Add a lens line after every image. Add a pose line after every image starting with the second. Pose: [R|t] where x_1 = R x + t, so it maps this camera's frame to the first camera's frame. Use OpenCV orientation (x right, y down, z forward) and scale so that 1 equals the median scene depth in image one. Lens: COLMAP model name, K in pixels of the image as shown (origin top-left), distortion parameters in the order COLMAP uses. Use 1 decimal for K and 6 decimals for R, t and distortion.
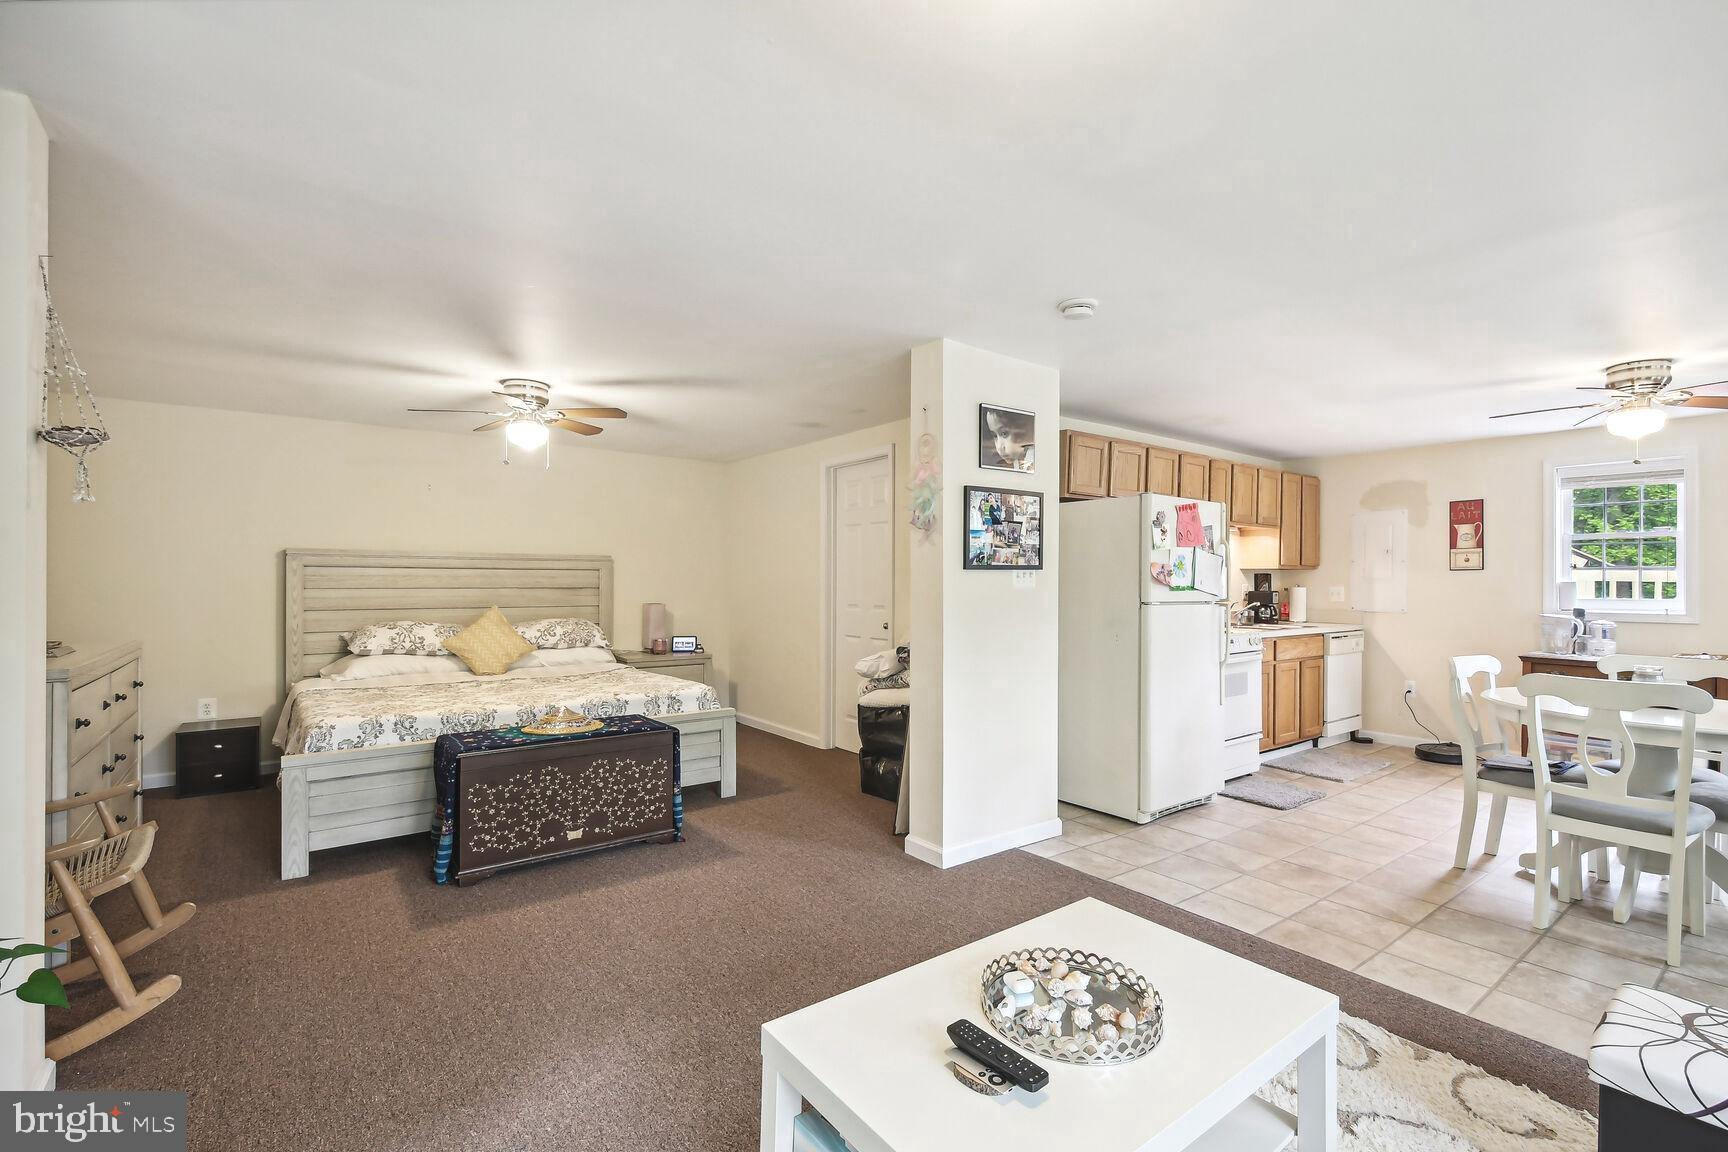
lens RADIAL K [[765.7, 0, 868.6], [0, 765.7, 575.1], [0, 0, 1]] dist [0.006509, -0.009148]
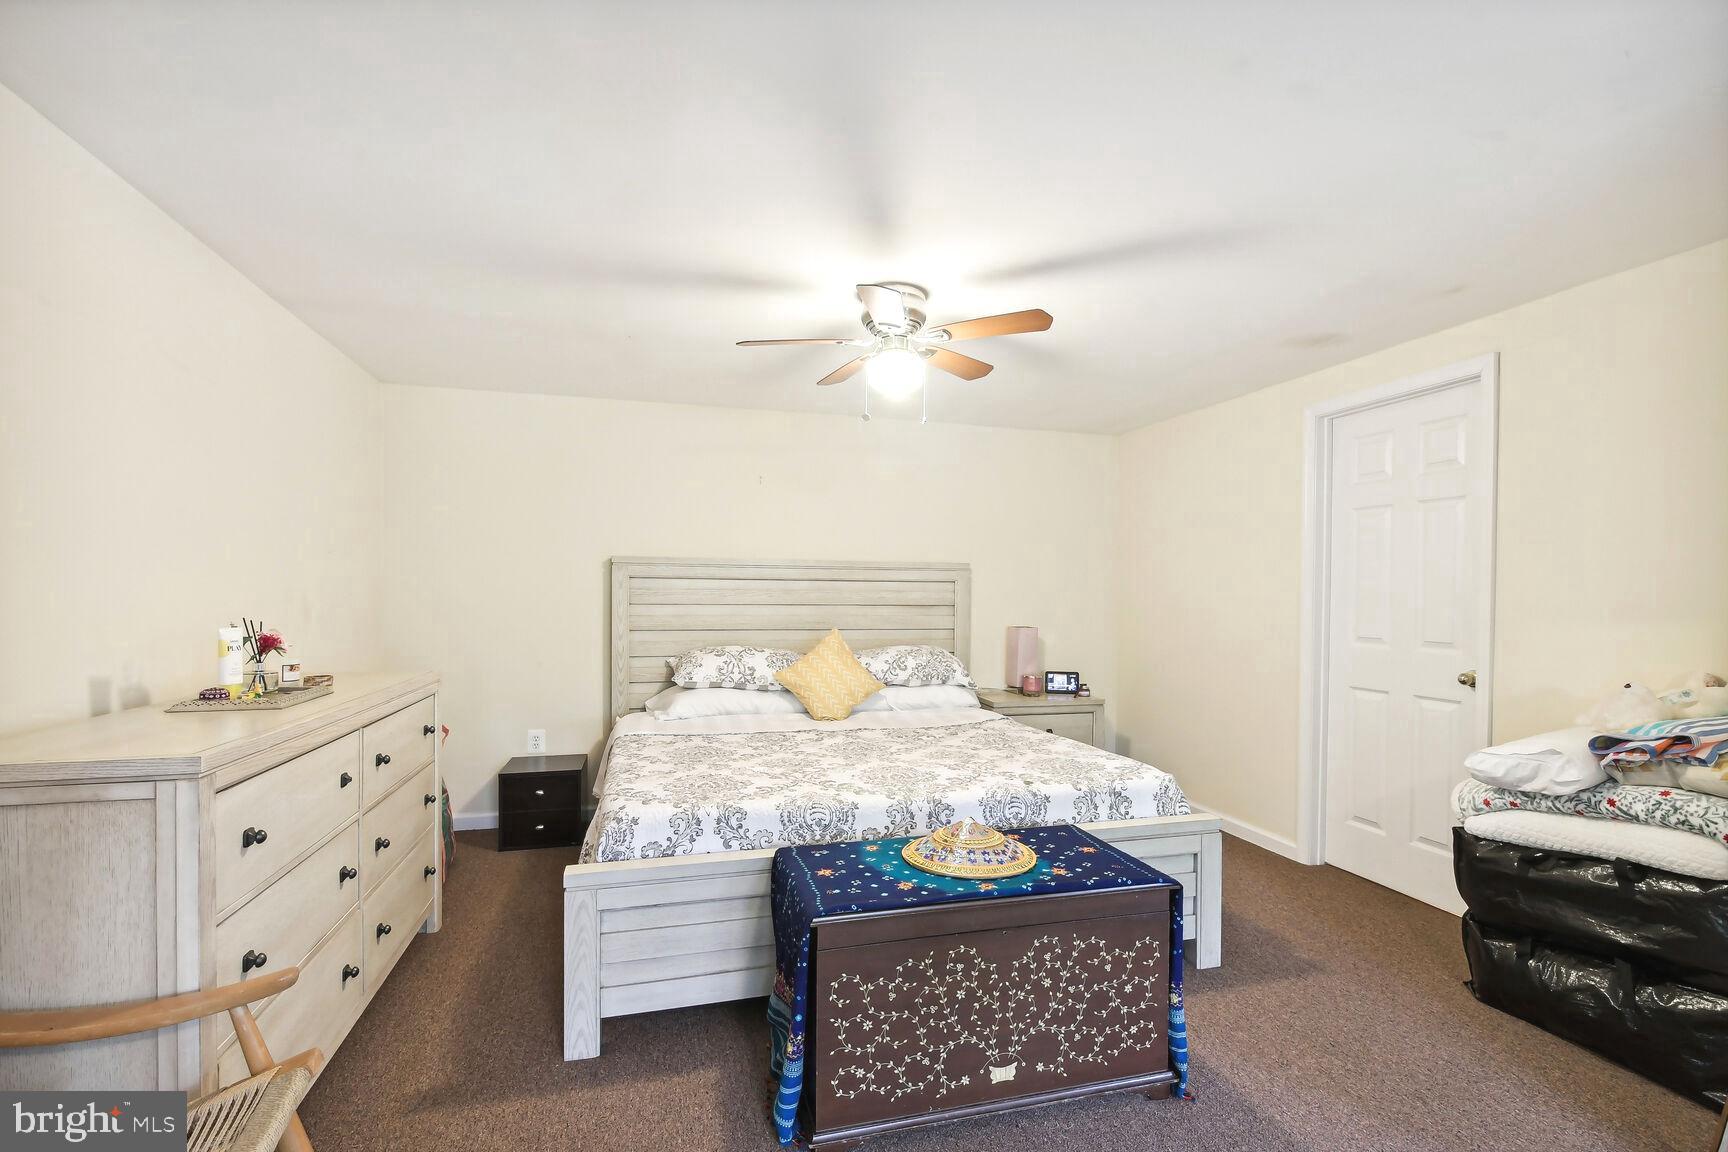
lens RADIAL K [[765.7, 0, 849.8], [0, 765.7, 589.6], [0, 0, 1]] dist [0.006509, -0.009148]
pose [[0.921976, 0.002371, -0.387239, -0.214965], [-0.001786, 0.999997, 0.001872, -0.000564], [0.387242, -0.001034, 0.921978, 0.362629]]
